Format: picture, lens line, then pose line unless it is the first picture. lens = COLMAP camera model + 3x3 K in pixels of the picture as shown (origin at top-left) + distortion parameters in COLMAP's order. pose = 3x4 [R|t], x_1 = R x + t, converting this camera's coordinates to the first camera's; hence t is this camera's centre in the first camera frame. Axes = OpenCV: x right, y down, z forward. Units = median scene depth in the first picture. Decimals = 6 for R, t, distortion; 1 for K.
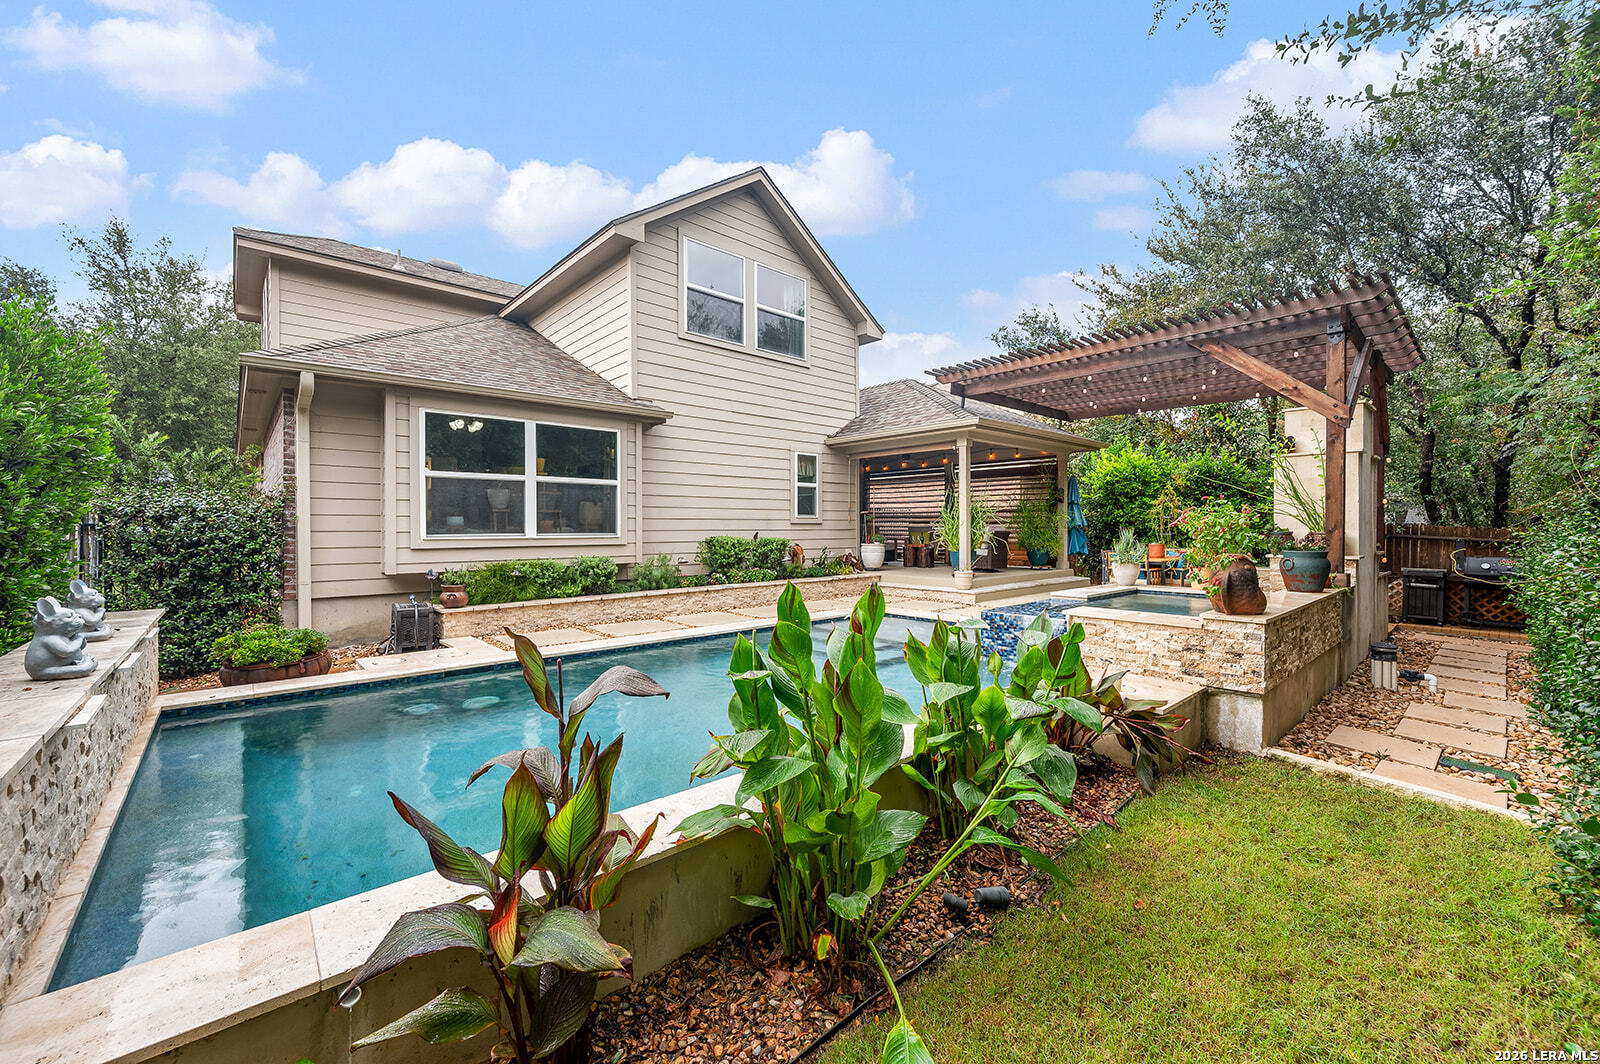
lens RADIAL K [[641.1, 0, 800.0], [0, 641.1, 532.0], [0, 0, 1]] dist [0.001118, 0.000073]
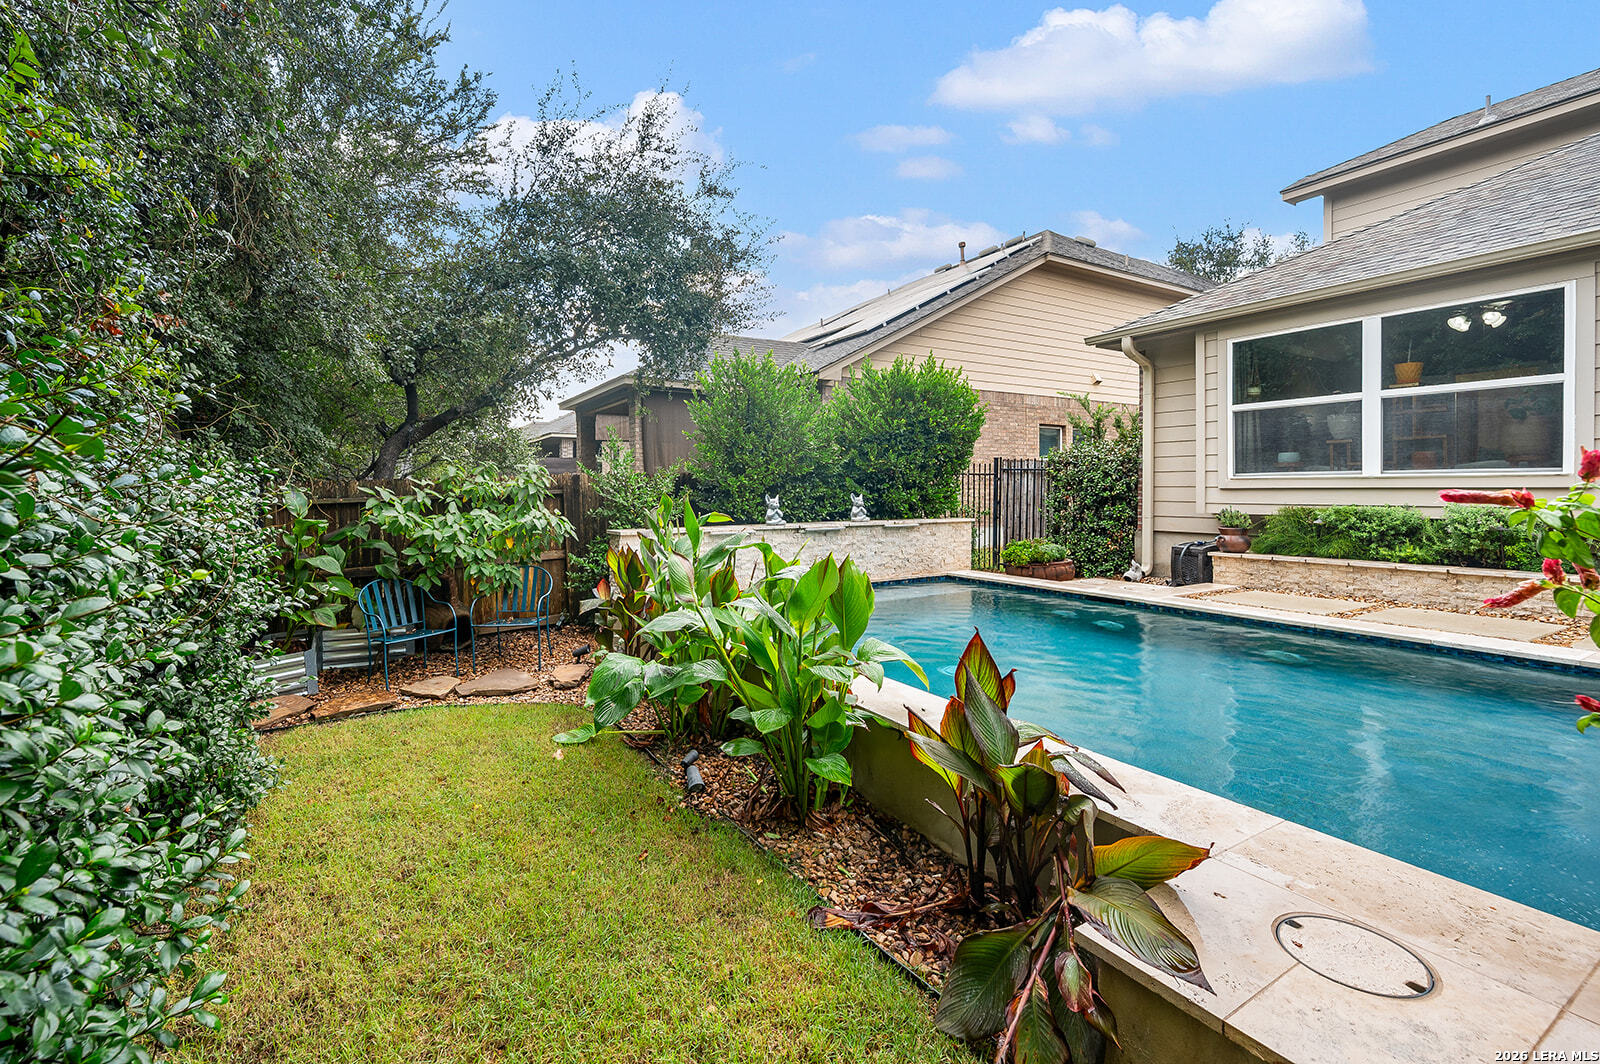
lens RADIAL K [[691.3, 0, 749.6], [0, 691.3, 495.2], [0, 0, 1]] dist [0.000403, -0.000002]
pose [[-0.212775, 0.014504, -0.976994, 0.433324], [0.000620, 0.999892, 0.014709, 0.015912], [0.977101, 0.002524, -0.212761, 0.406226]]
